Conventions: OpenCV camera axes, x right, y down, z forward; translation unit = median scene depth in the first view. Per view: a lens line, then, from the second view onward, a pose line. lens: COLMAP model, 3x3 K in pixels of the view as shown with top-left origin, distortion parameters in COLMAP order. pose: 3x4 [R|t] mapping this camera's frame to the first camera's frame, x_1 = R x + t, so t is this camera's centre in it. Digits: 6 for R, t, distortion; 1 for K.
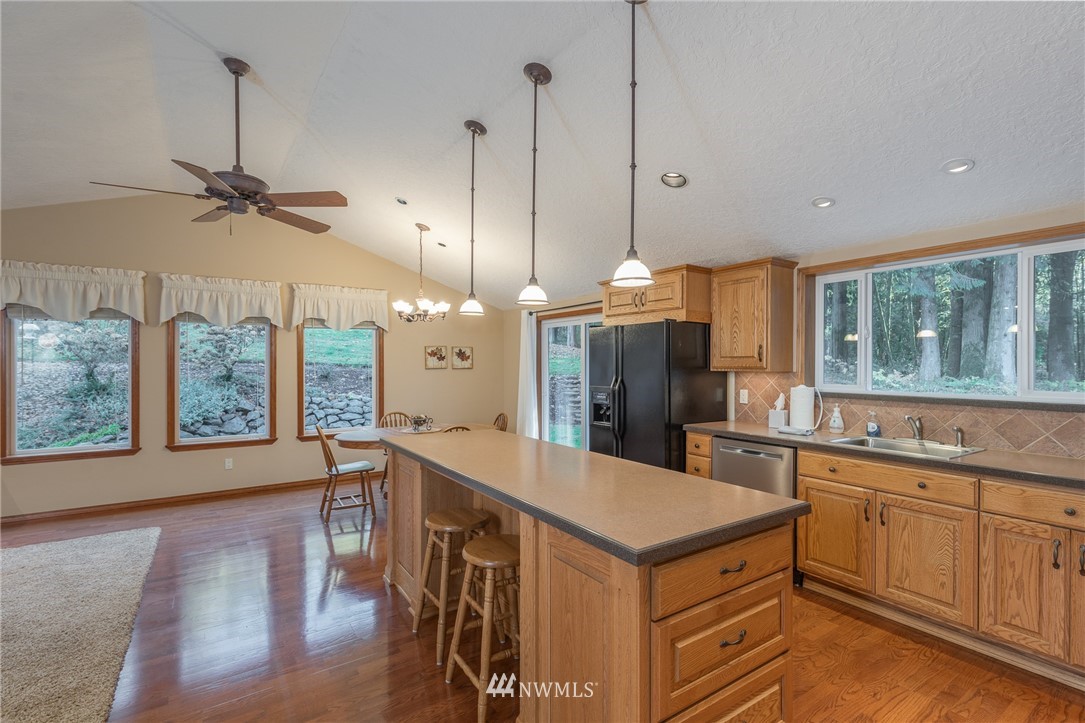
lens RADIAL K [[505.7, 0, 558.7], [0, 505.7, 362.1], [0, 0, 1]] dist [0.007839, -0.002107]
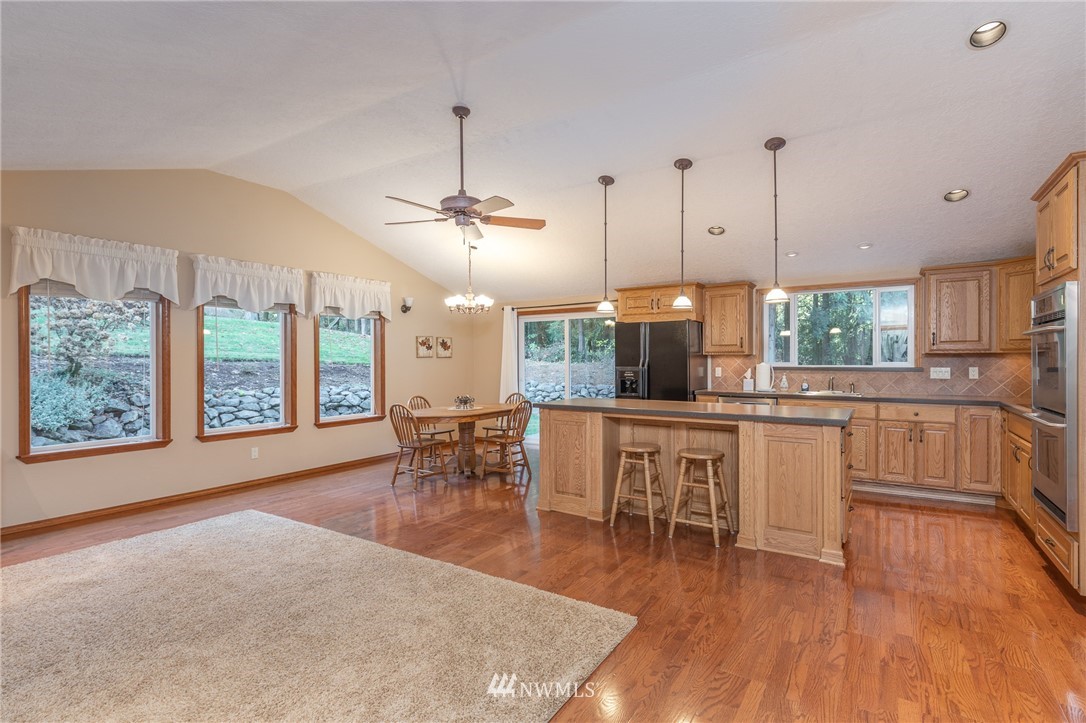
lens RADIAL K [[506.2, 0, 588.4], [0, 506.2, 360.9], [0, 0, 1]] dist [0.007839, -0.002107]
pose [[0.909378, -0.005104, 0.415939, -0.512641], [0.003611, 0.999984, 0.004377, 0.023278], [-0.415955, -0.002479, 0.909382, -0.169667]]
